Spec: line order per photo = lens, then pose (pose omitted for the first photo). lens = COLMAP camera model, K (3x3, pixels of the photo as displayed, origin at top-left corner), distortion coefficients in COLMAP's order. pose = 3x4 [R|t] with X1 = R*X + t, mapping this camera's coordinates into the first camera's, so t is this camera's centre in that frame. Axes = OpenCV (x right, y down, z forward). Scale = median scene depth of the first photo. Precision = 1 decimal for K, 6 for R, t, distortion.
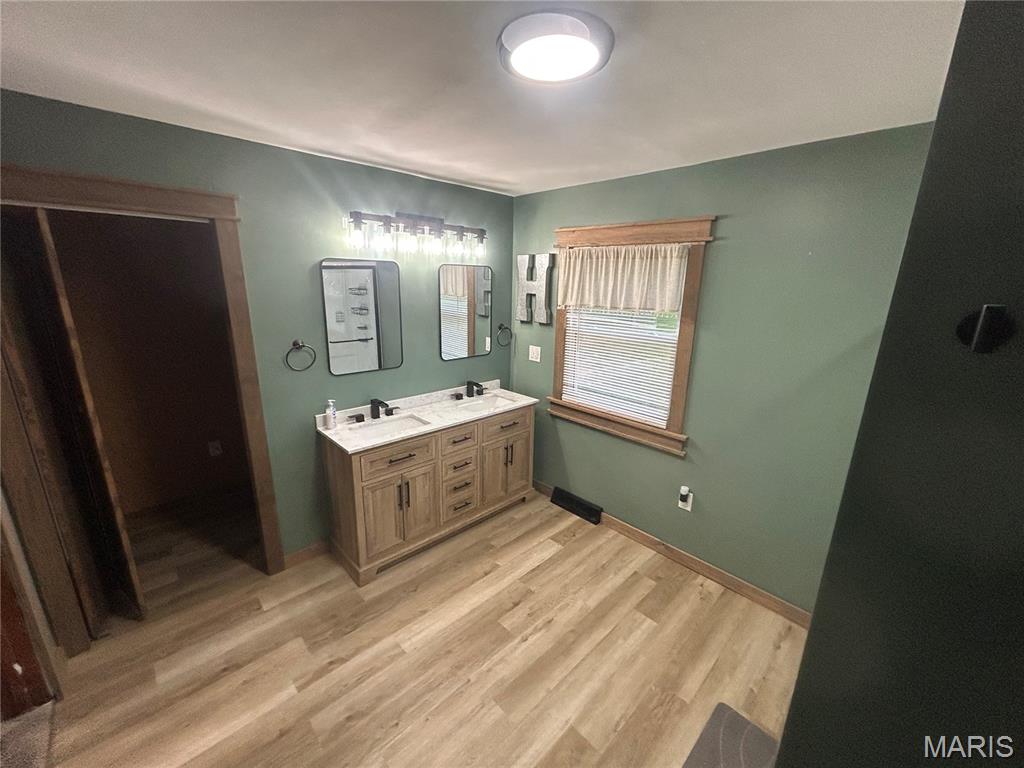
lens RADIAL K [[413.3, 0, 512.4], [0, 413.3, 386.3], [0, 0, 1]] dist [-0.002686, 0.000909]
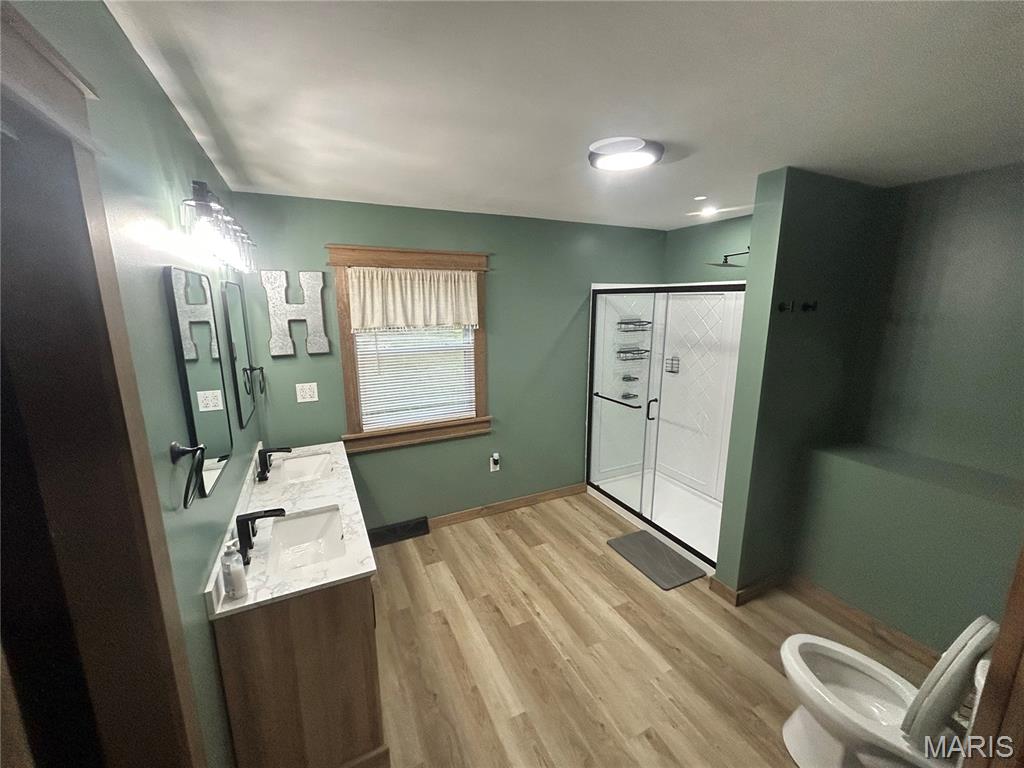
lens RADIAL K [[413.3, 0, 513.8], [0, 413.3, 386.7], [0, 0, 1]] dist [-0.002686, 0.000909]
pose [[0.299256, -0.214643, 0.929717, -0.766927], [0.251743, 0.957607, 0.140052, -0.135416], [-0.920365, 0.192139, 0.340604, 0.465239]]
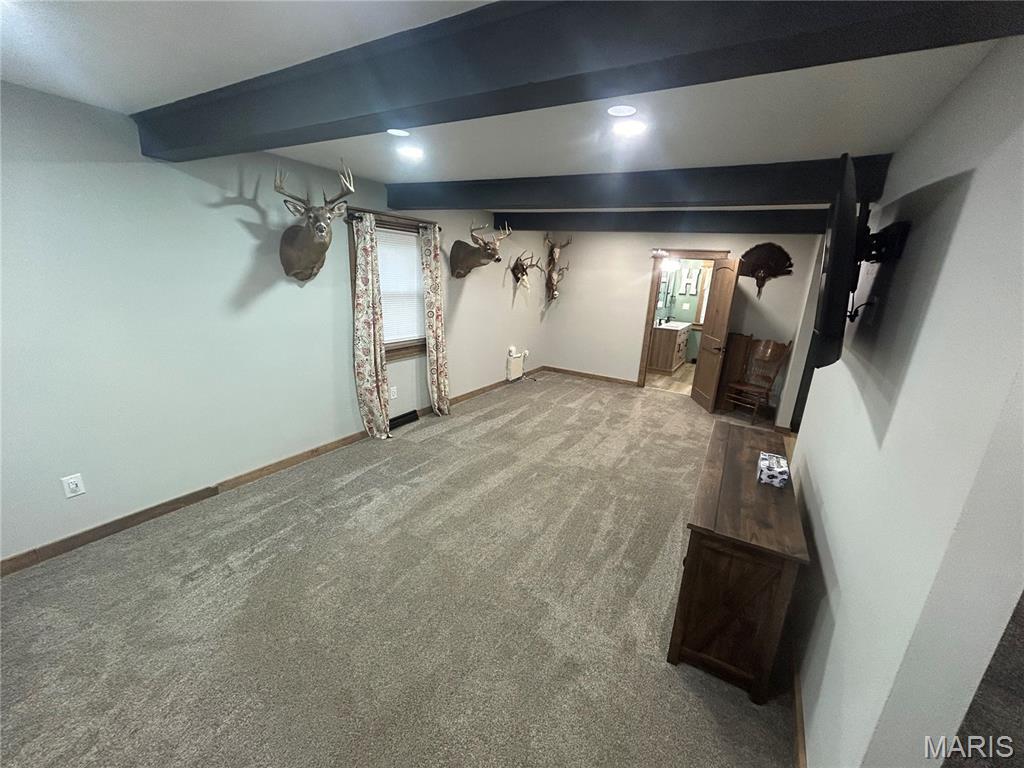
lens RADIAL K [[413.3, 0, 515.6], [0, 413.3, 381.9], [0, 0, 1]] dist [-0.002686, 0.000909]
pose [[0.958985, -0.036870, 0.281049, -2.303996], [0.035149, 0.999320, 0.011164, 0.441243], [-0.281270, -0.000828, 0.959628, -1.602114]]
